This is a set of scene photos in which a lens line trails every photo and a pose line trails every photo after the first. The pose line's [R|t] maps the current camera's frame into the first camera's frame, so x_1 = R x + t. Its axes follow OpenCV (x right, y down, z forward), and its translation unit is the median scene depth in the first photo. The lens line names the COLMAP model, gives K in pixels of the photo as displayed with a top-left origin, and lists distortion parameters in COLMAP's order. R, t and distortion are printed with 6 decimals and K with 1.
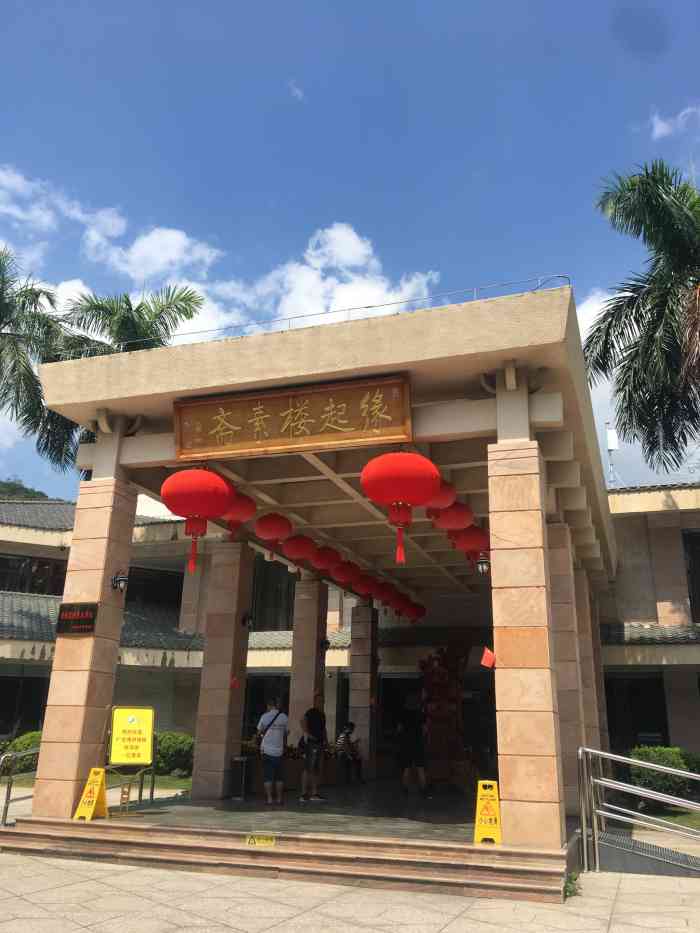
lens RADIAL K [[780.1, 0, 350.0], [0, 780.1, 466.5], [0, 0, 1]] dist [-0.001874, -0.001358]
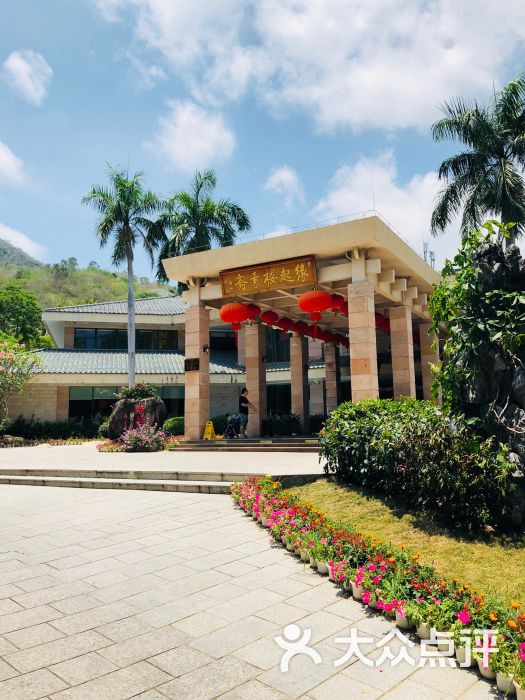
lens RADIAL K [[566.3, 0, 262.5], [0, 566.3, 350.0], [0, 0, 1]] dist [0.001662, 0.000105]
pose [[0.981564, -0.068965, -0.178256, 0.190681], [0.102406, 0.977233, 0.185817, -0.159391], [0.161383, -0.200646, 0.966280, -0.674784]]
